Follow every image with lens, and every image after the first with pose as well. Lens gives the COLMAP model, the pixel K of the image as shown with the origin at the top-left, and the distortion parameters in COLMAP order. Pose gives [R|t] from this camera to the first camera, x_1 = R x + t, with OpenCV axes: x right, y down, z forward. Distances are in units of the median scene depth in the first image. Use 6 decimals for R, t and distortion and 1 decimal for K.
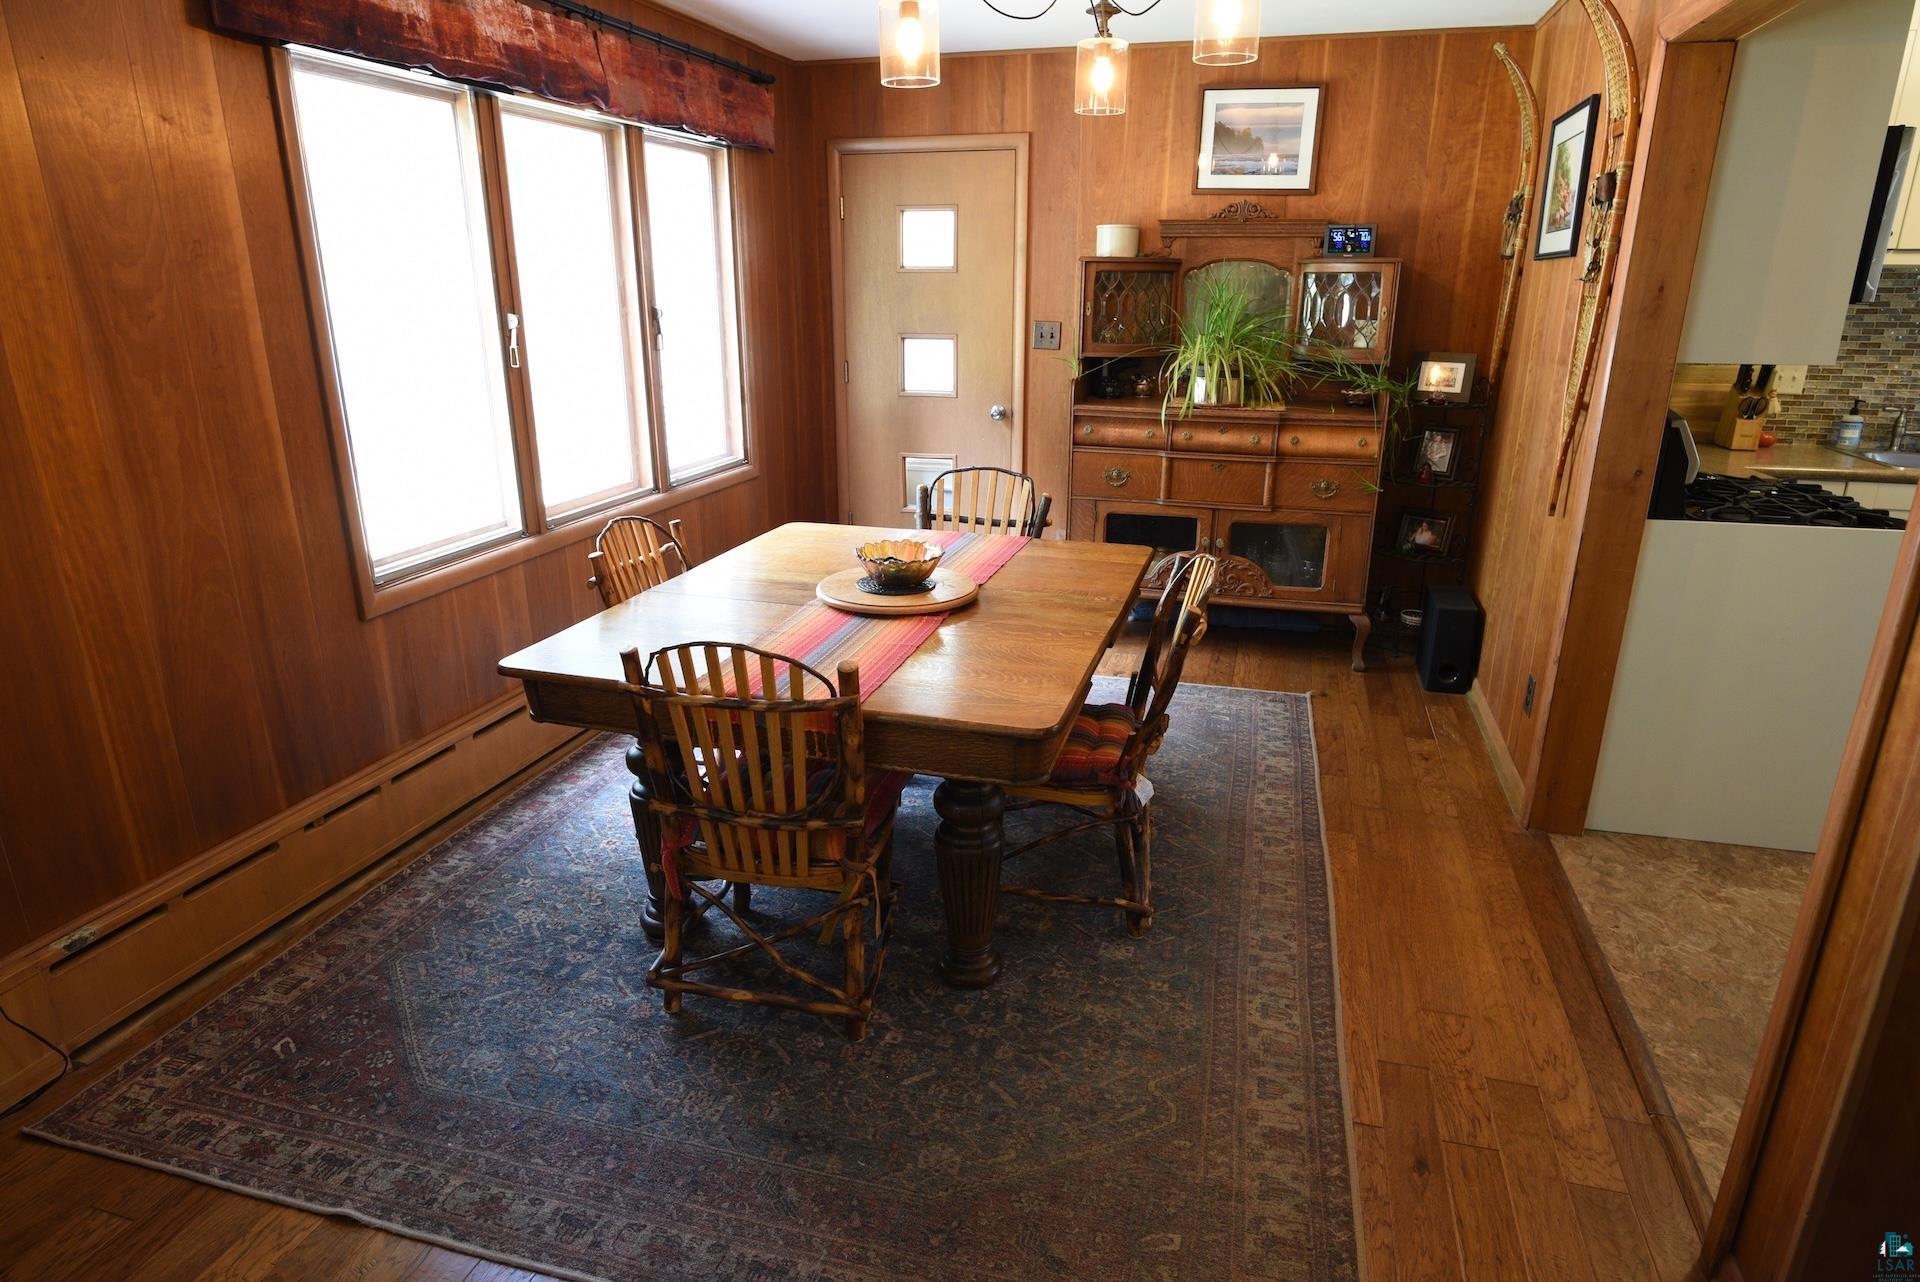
lens RADIAL K [[1103.3, 0, 958.1], [0, 1103.3, 644.1], [0, 0, 1]] dist [-0.037972, 0.015435]
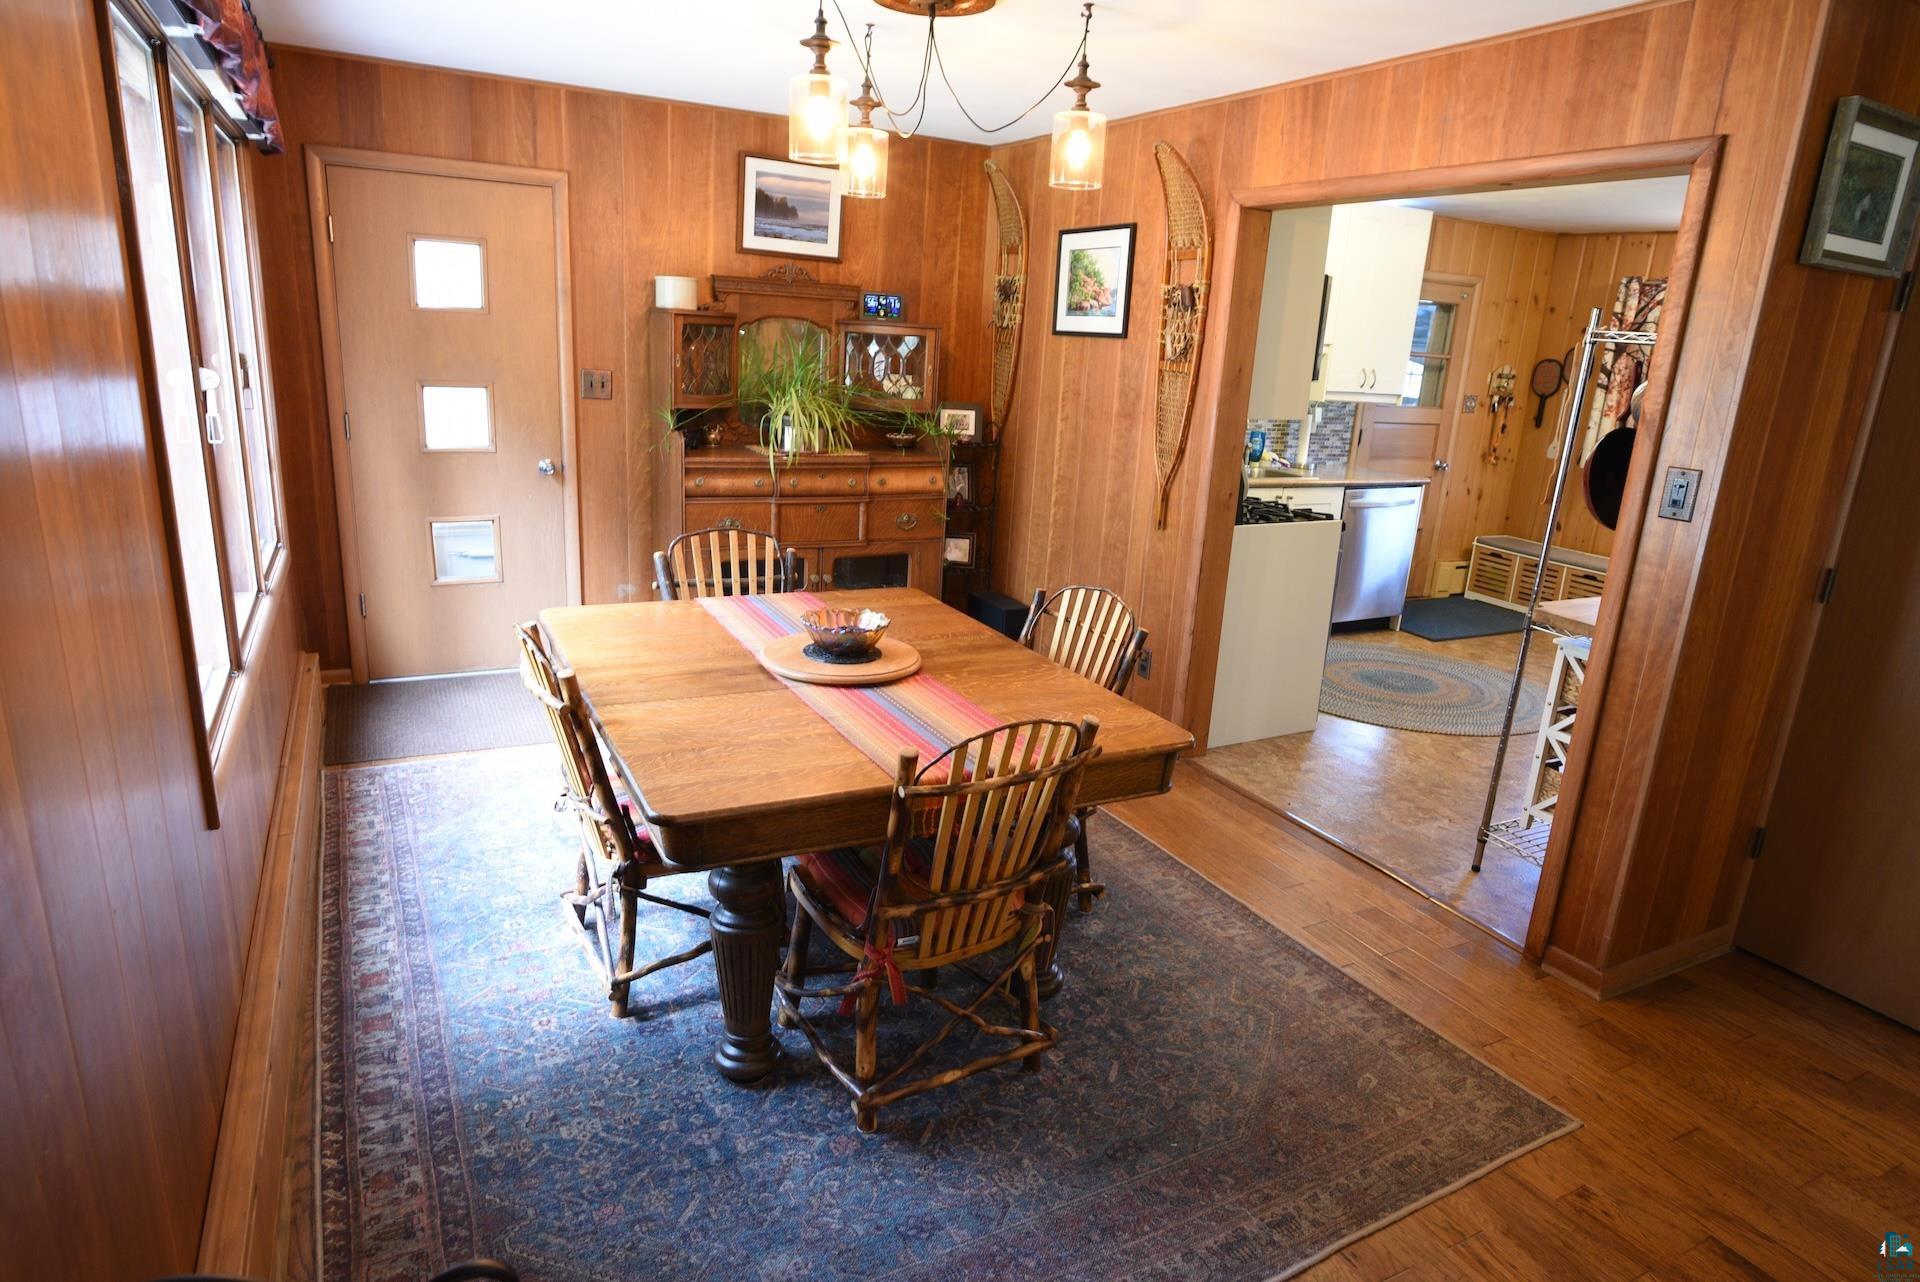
lens RADIAL K [[1103.3, 0, 958.1], [0, 1103.3, 644.1], [0, 0, 1]] dist [-0.037972, 0.015435]
pose [[0.718112, -0.151638, 0.679206, -0.423334], [0.164620, 0.985287, 0.045924, -0.057754], [-0.676177, 0.078832, 0.732509, 0.123957]]
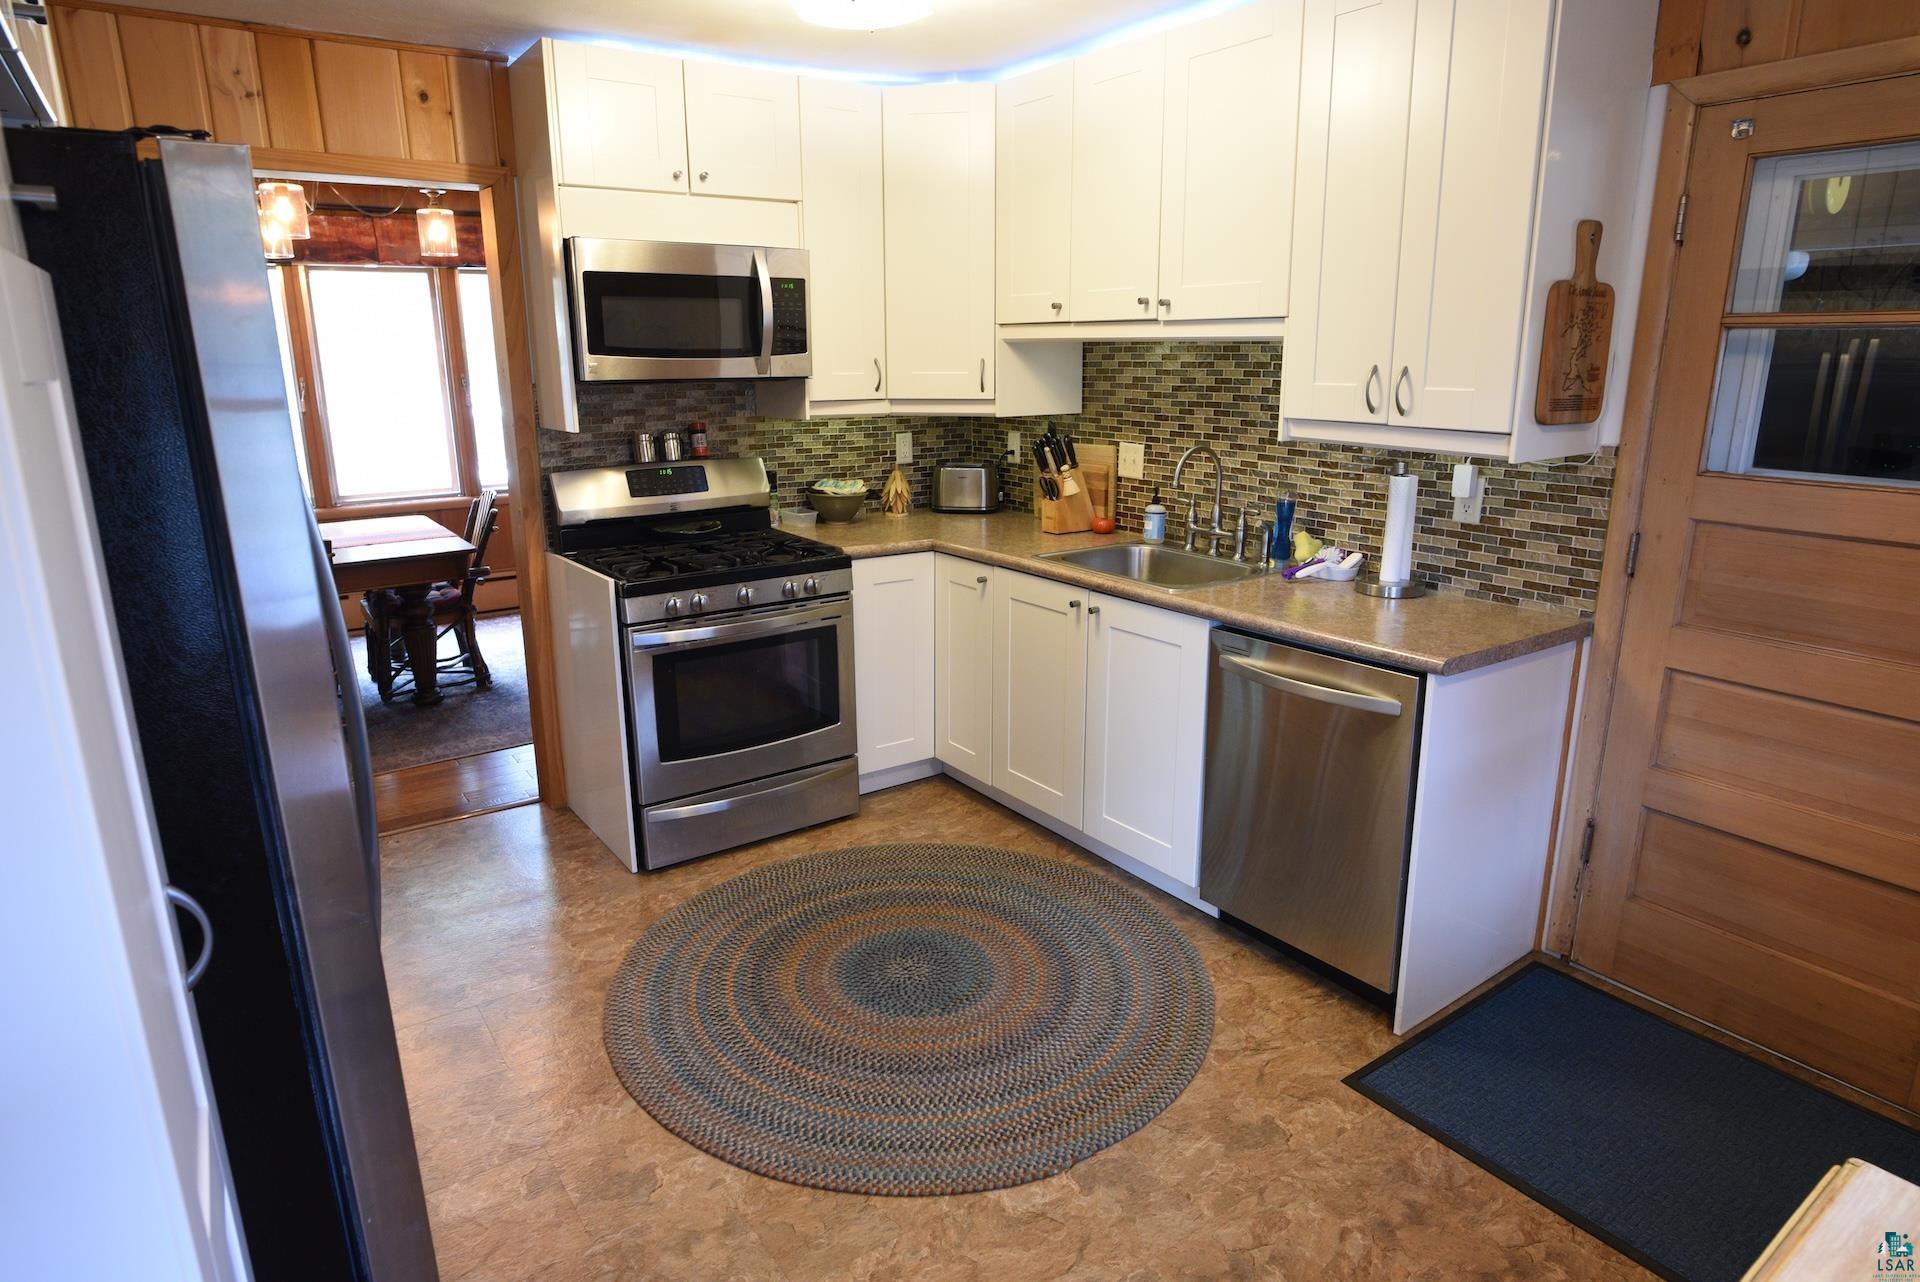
lens RADIAL K [[1103.3, 0, 958.1], [0, 1103.3, 644.1], [0, 0, 1]] dist [-0.037972, 0.015435]
pose [[0.781422, 0.156936, -0.603946, 1.162521], [-0.190760, 0.981602, 0.008252, -0.072412], [0.594130, 0.108760, 0.796982, 0.192962]]
